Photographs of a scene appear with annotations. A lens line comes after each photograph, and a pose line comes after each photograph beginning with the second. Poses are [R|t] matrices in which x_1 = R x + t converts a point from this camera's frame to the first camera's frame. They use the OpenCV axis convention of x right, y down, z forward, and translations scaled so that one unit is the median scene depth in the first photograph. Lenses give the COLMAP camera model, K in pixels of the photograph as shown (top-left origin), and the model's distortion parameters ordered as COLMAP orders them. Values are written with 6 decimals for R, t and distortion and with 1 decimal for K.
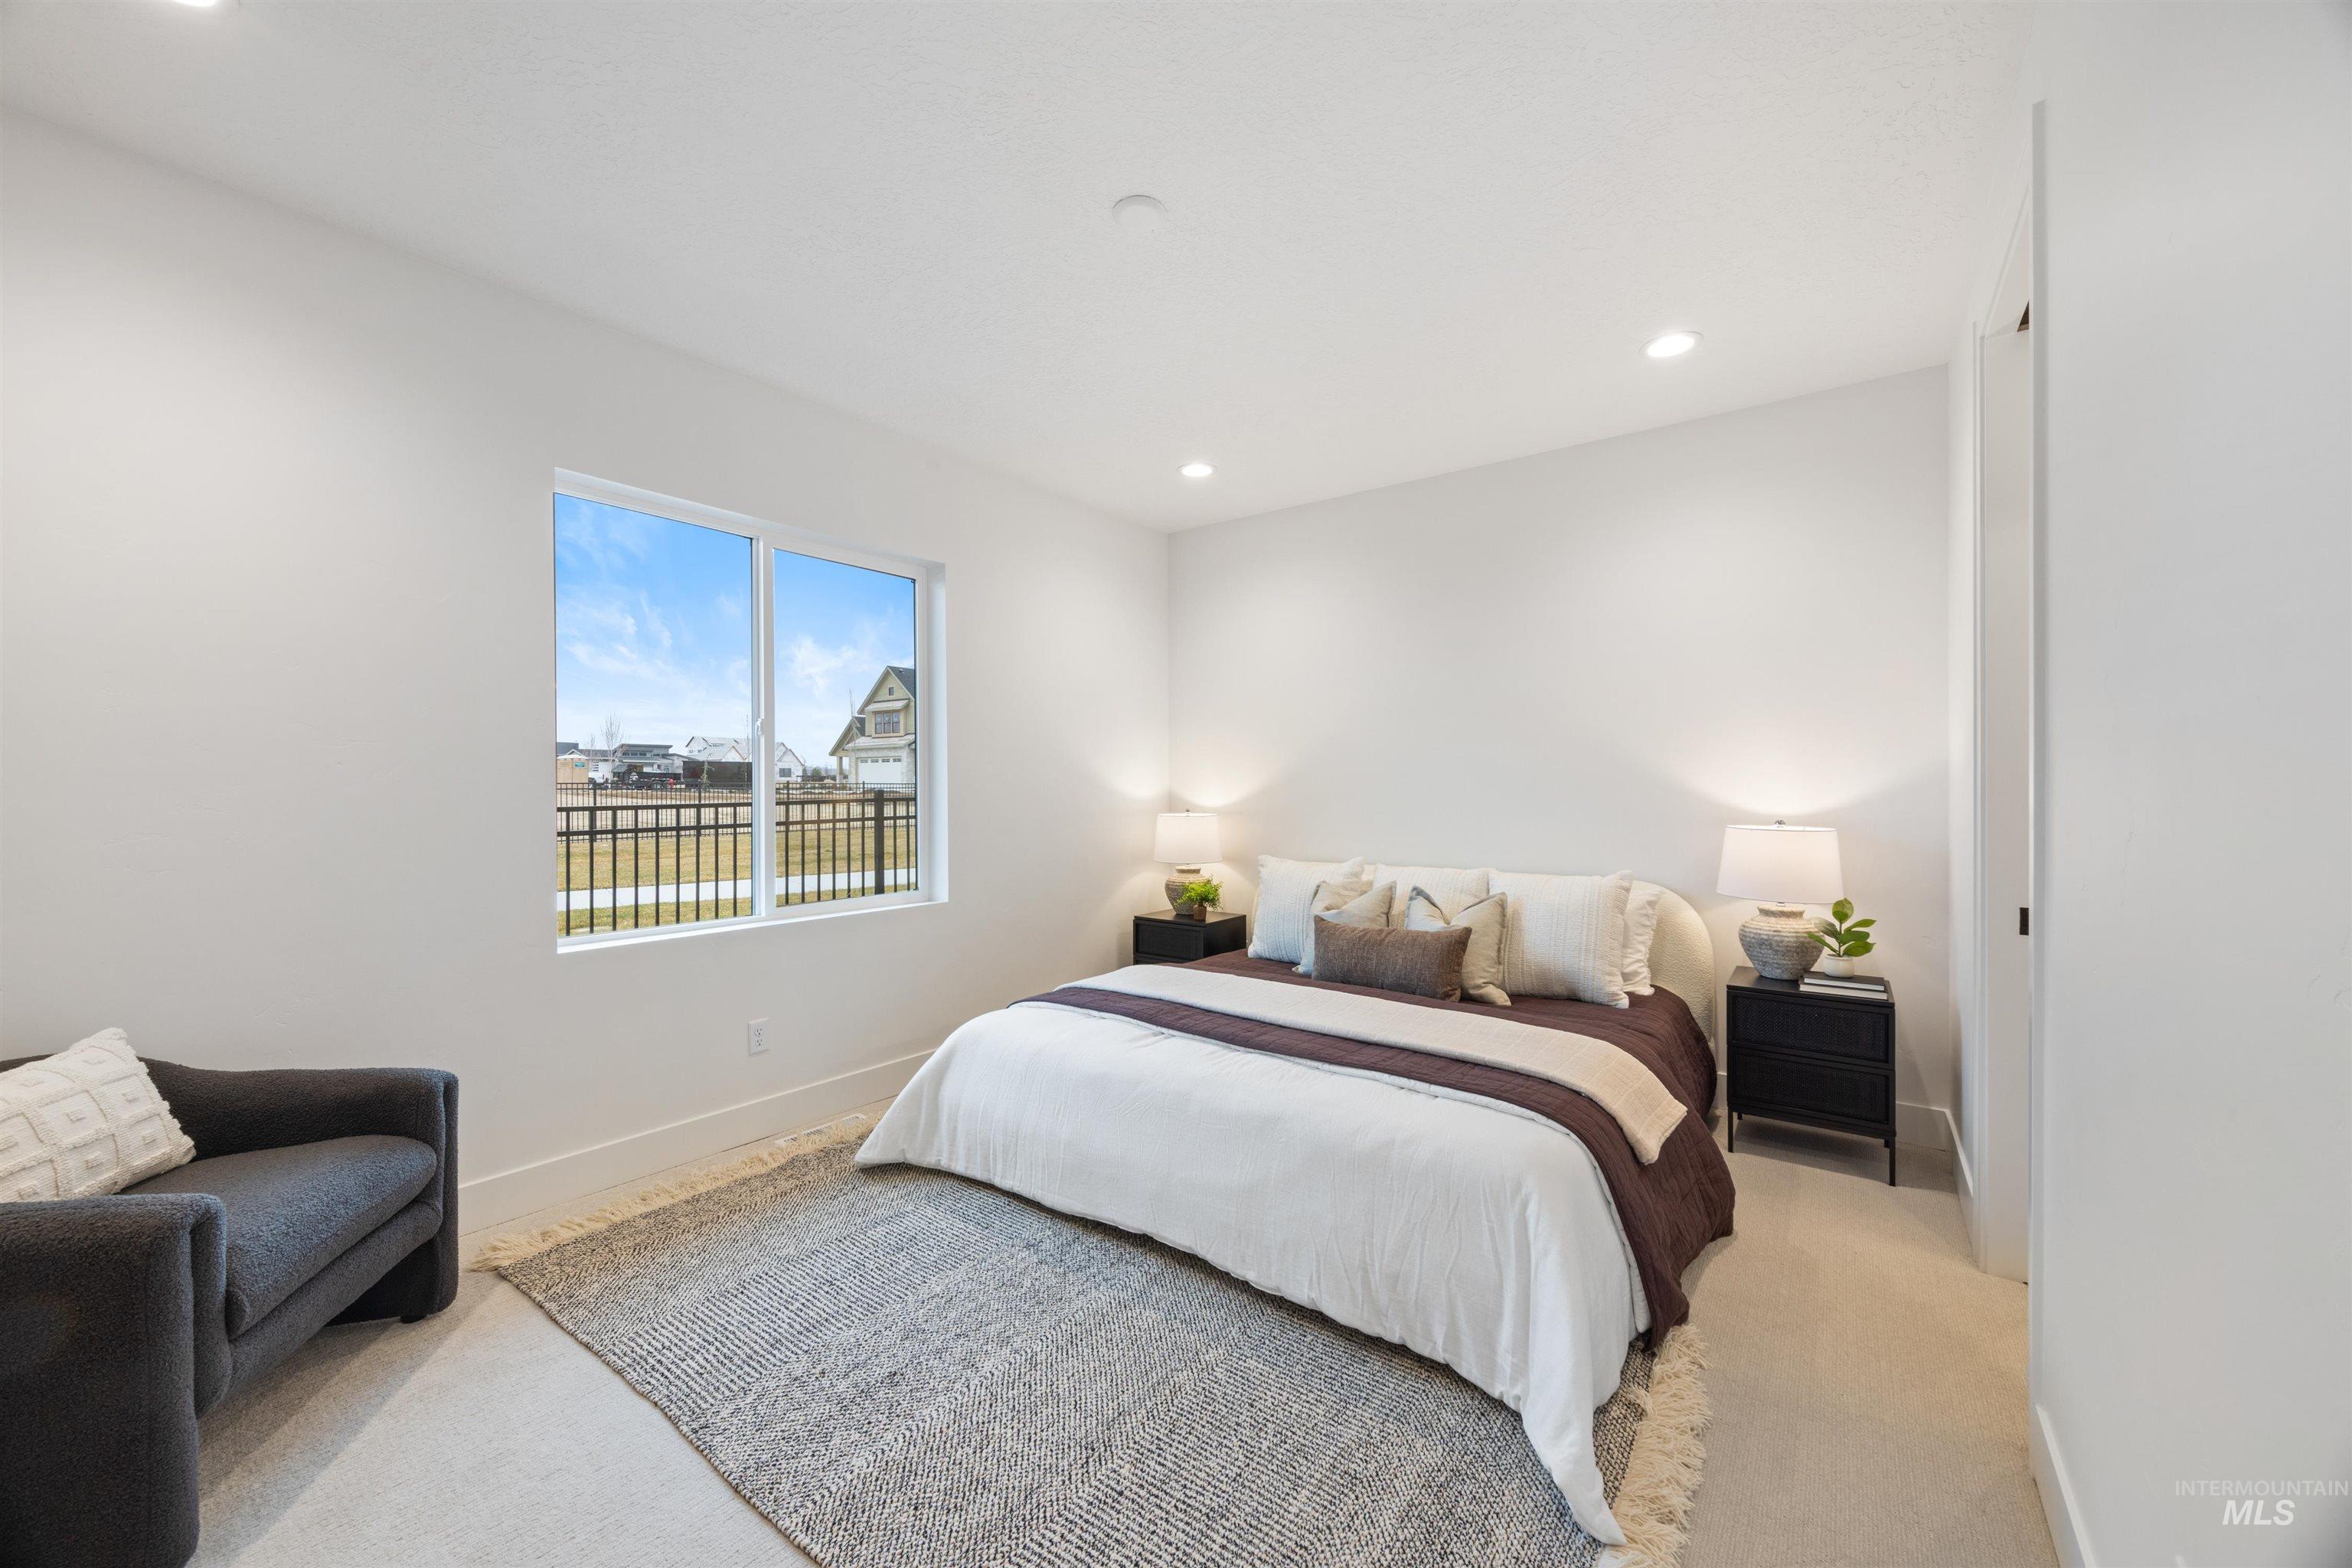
lens RADIAL K [[929.3, 0, 1168.2], [0, 929.3, 793.4], [0, 0, 1]] dist [-0.000464, 0.000044]
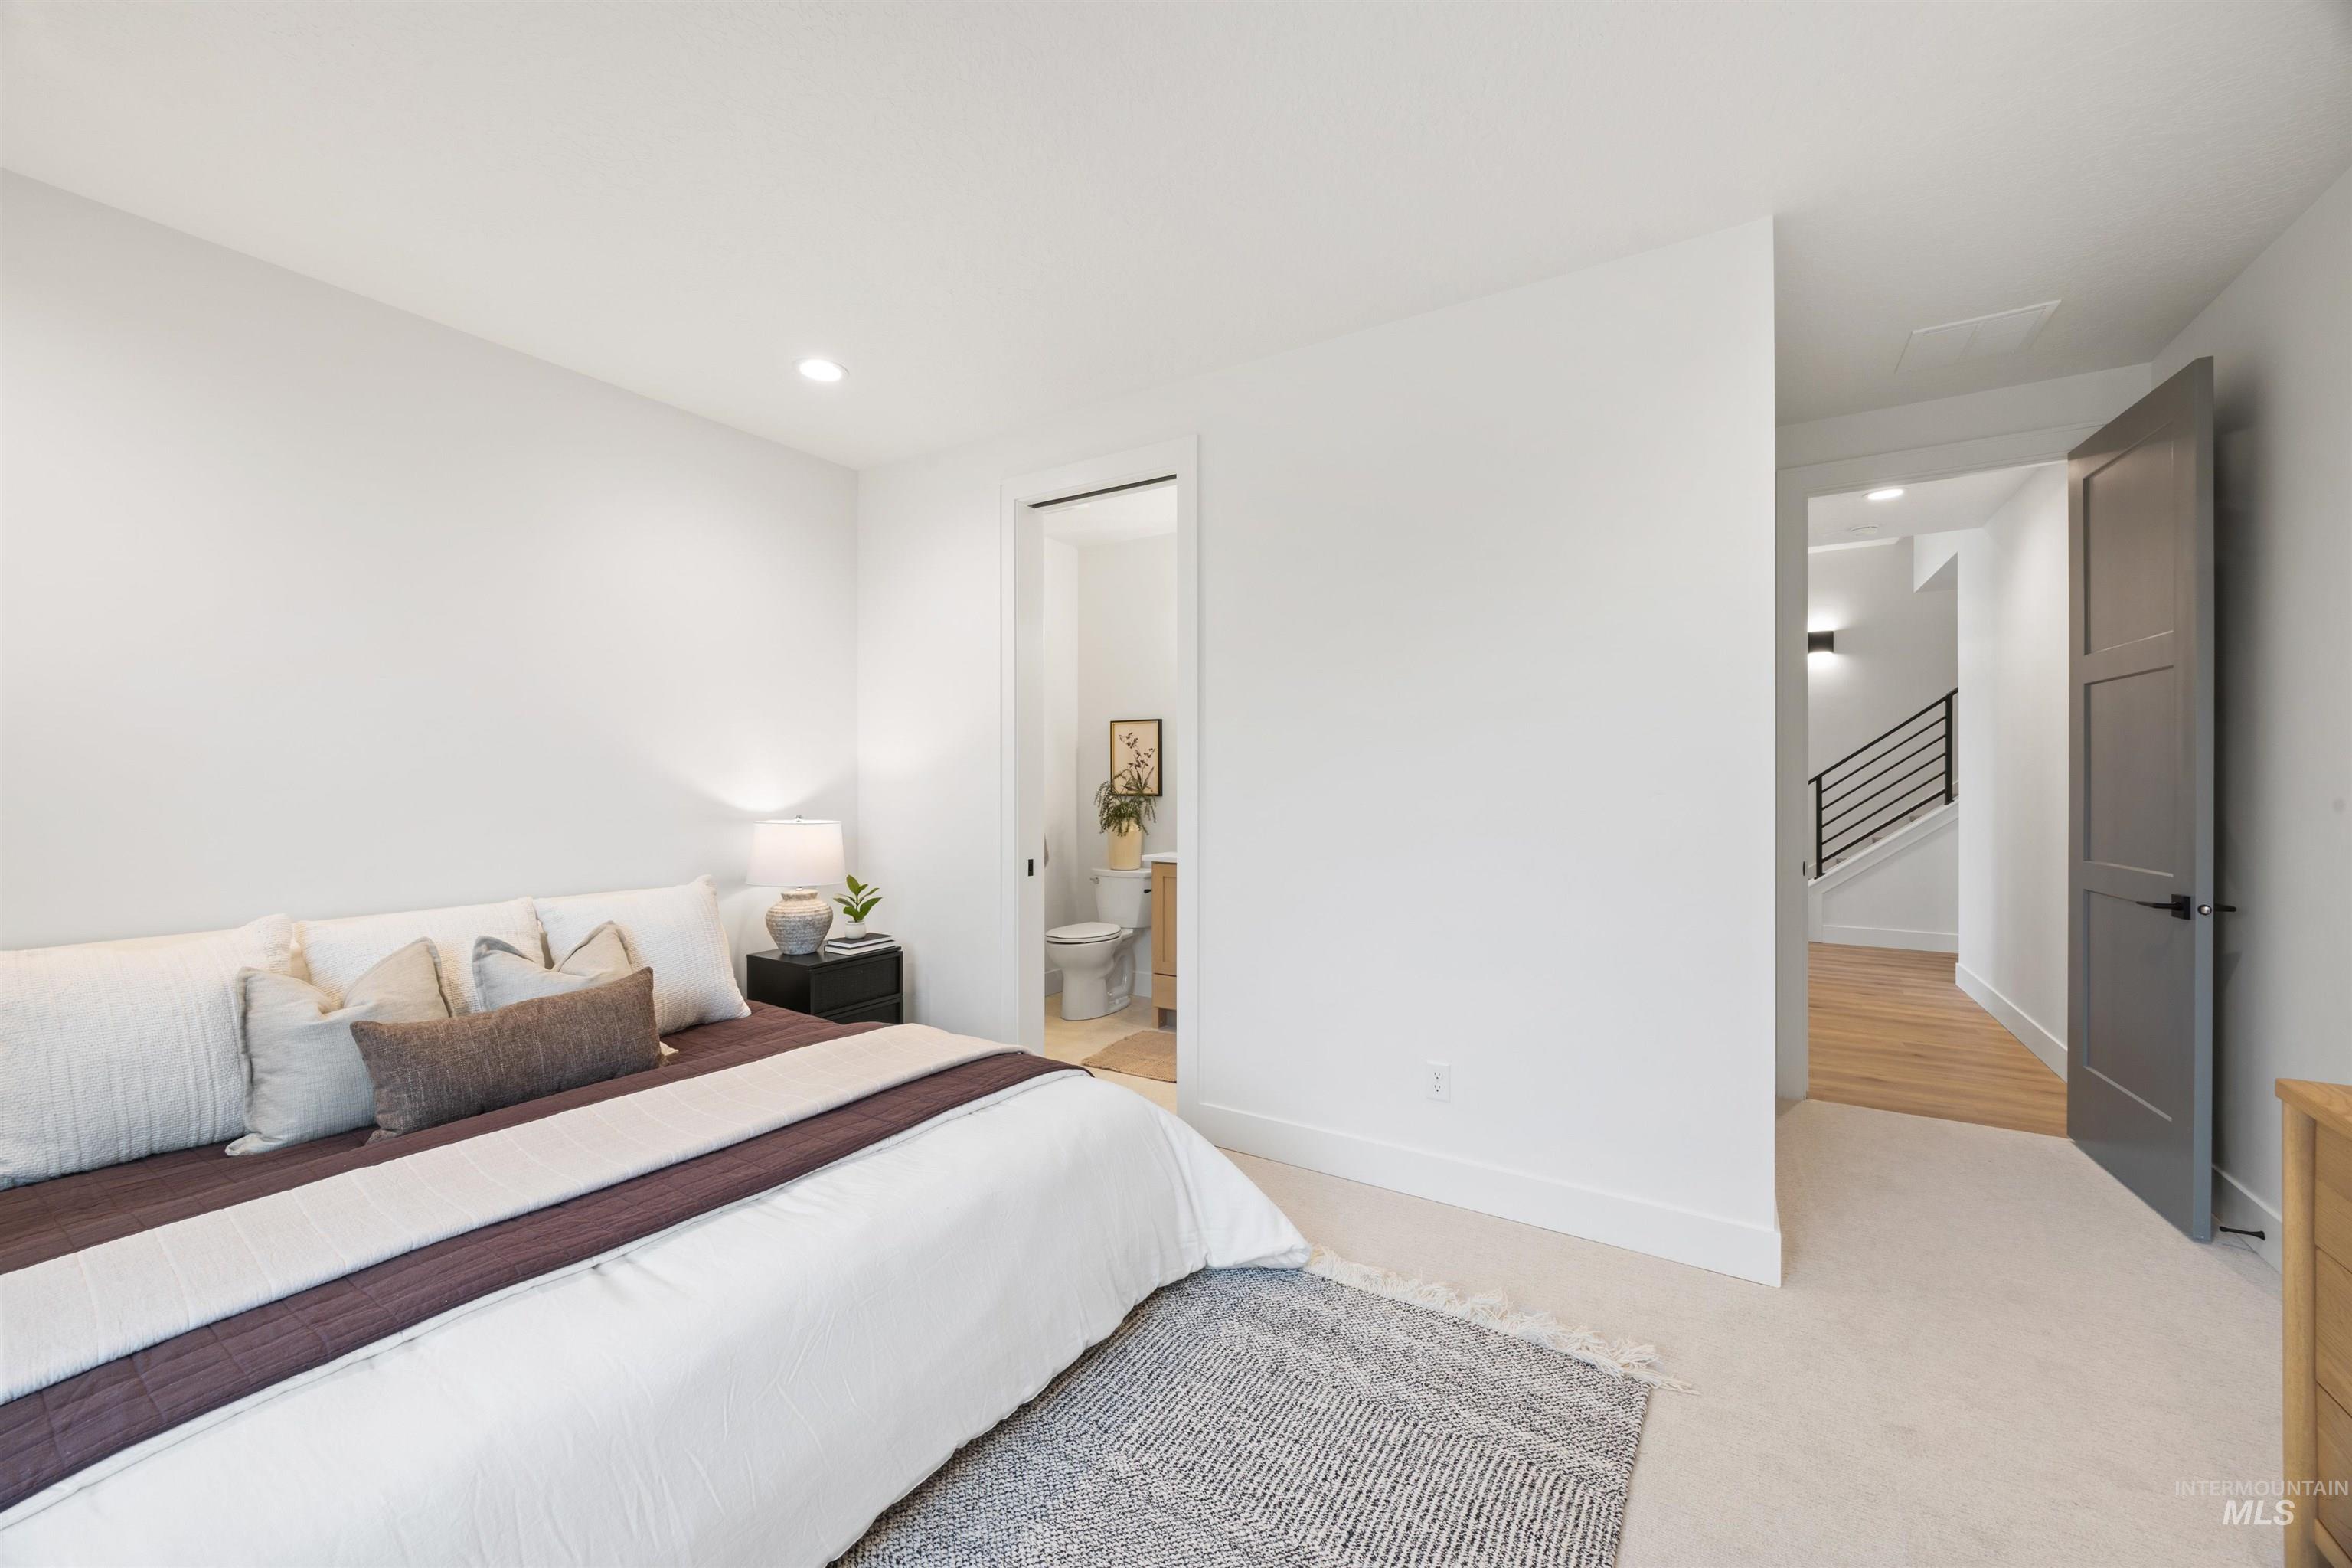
lens RADIAL K [[890.7, 0, 1191.8], [0, 890.7, 784.9], [0, 0, 1]] dist [-0.000520, 0.000045]
pose [[-0.124814, -0.001655, 0.992179, -0.492355], [0.005663, 0.999981, 0.002381, -0.007877], [-0.992164, 0.005916, -0.124802, 0.670114]]
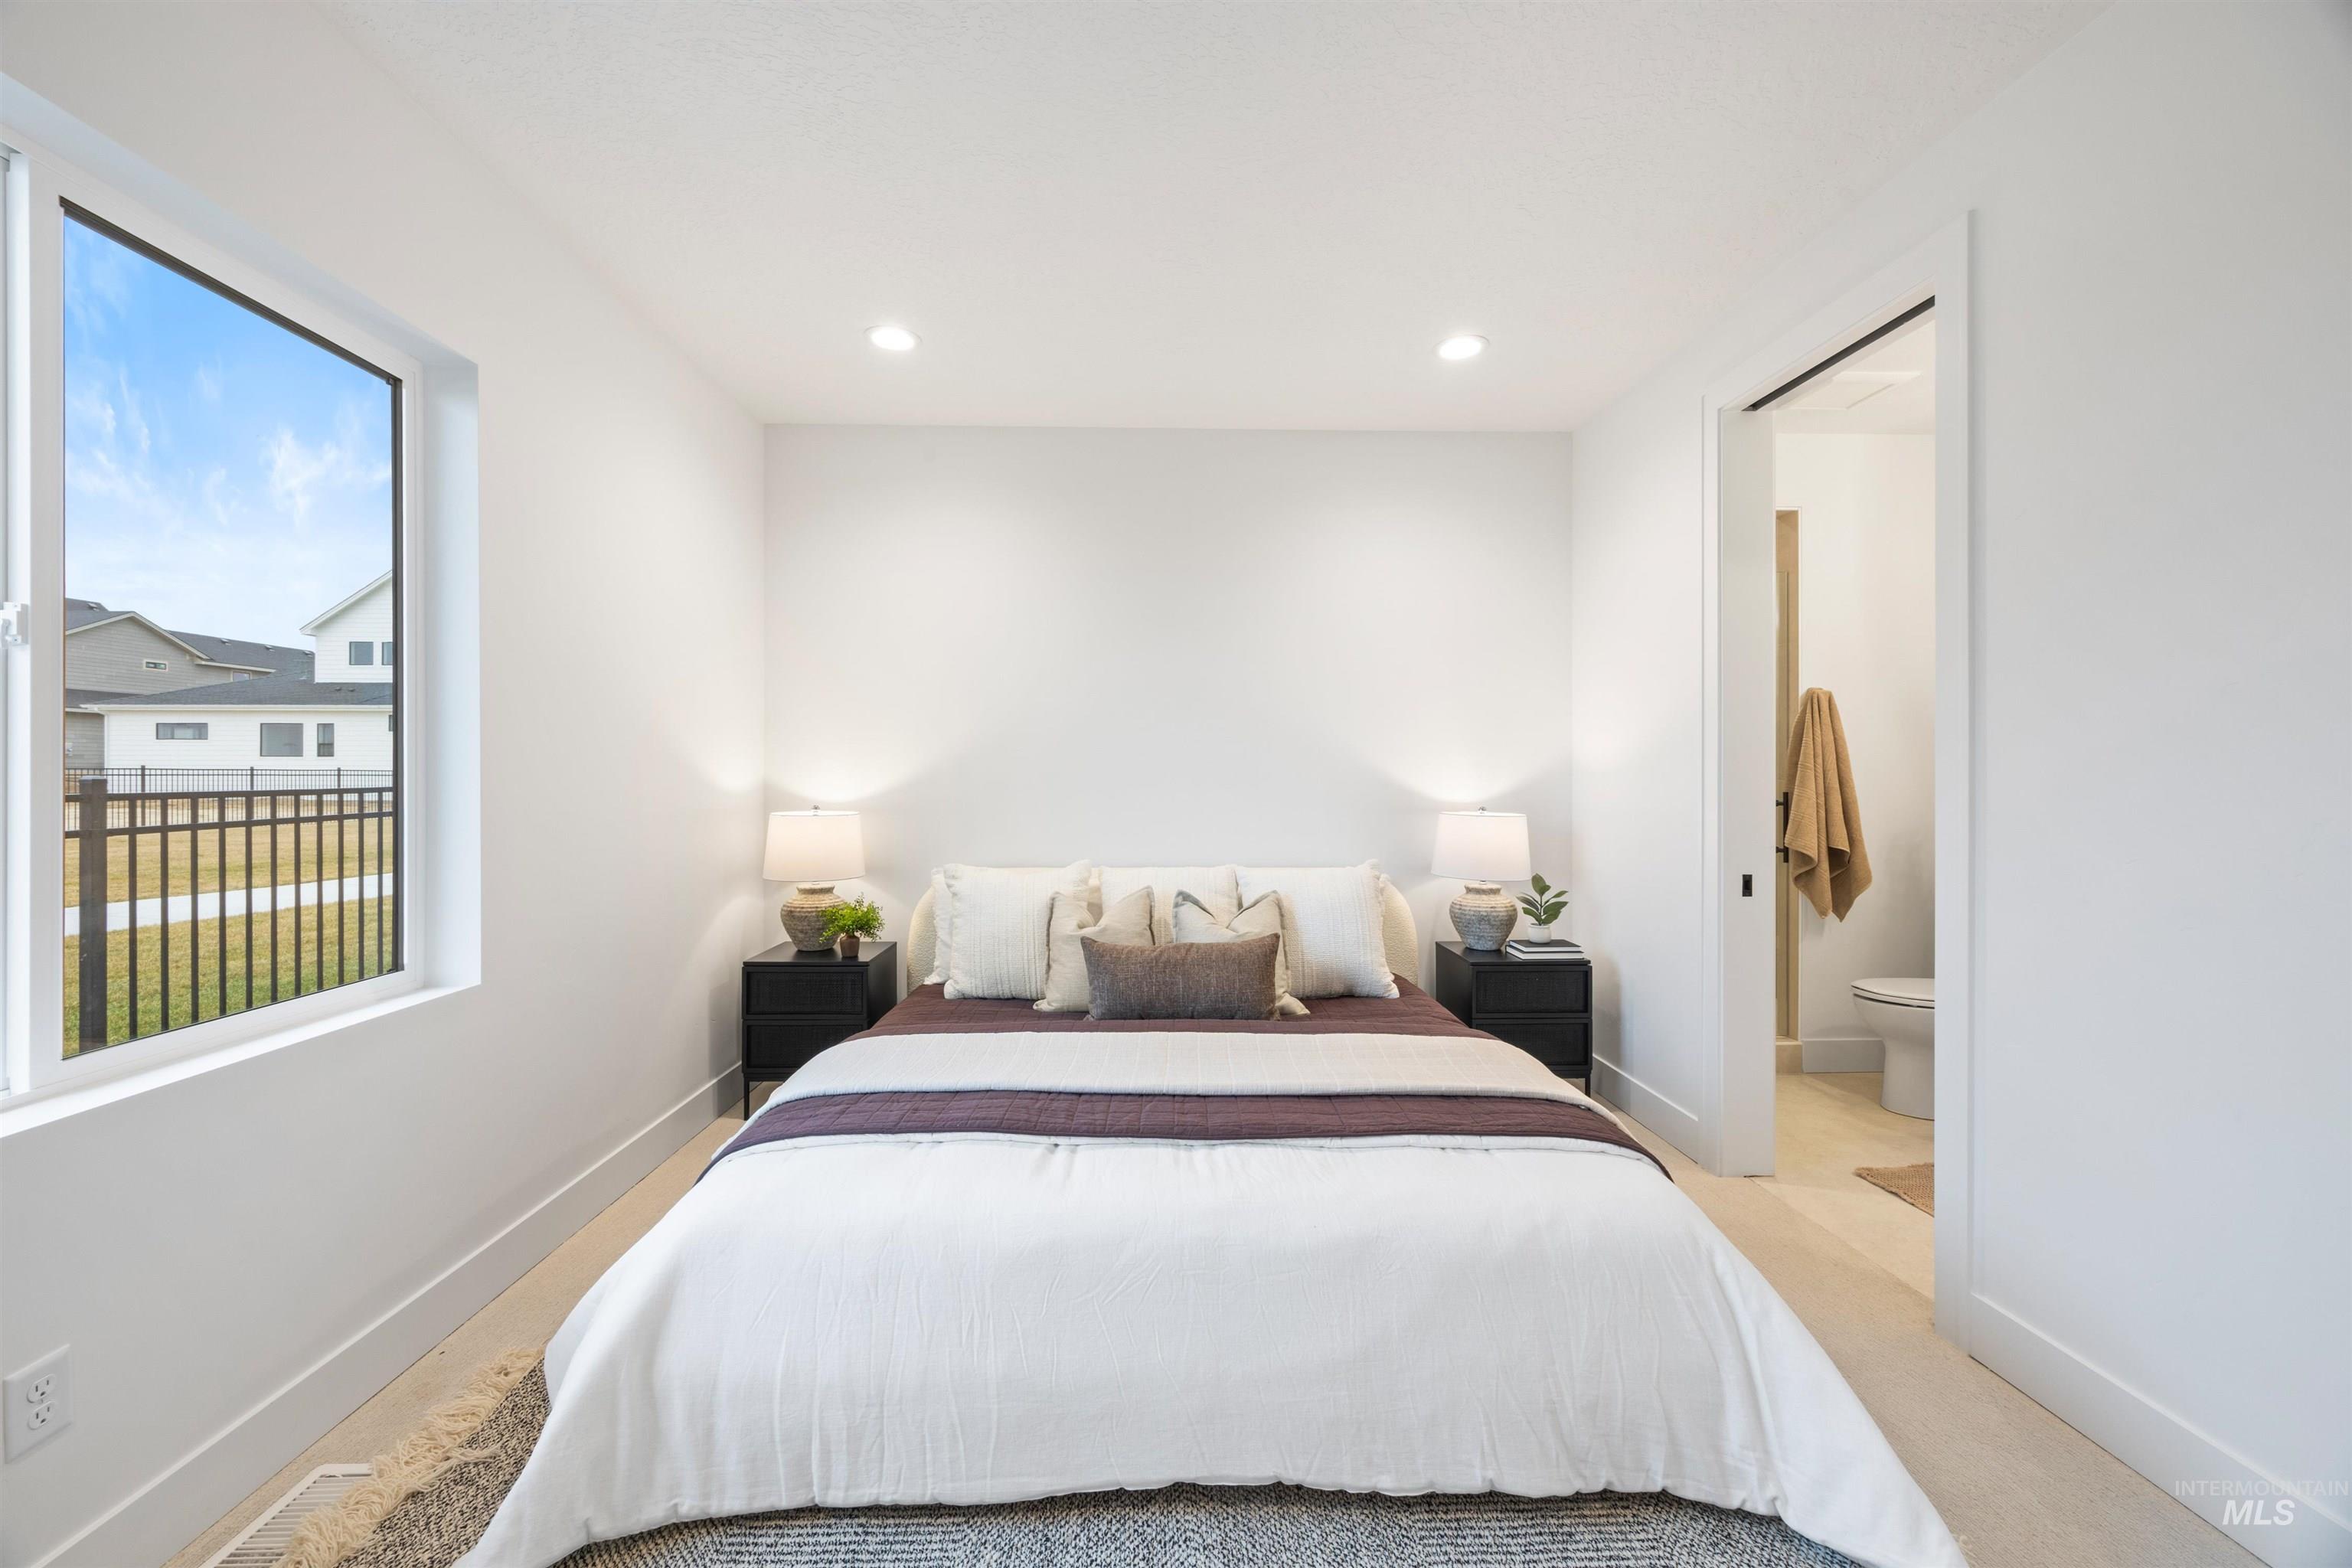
lens RADIAL K [[911.0, 0, 1171.6], [0, 911.0, 778.5], [0, 0, 1]] dist [-0.000818, 0.000115]
pose [[0.769369, 0.001045, 0.638804, -0.328752], [0.001730, 0.999992, -0.003720, -0.001818], [-0.638802, 0.003967, 0.769361, 0.406316]]
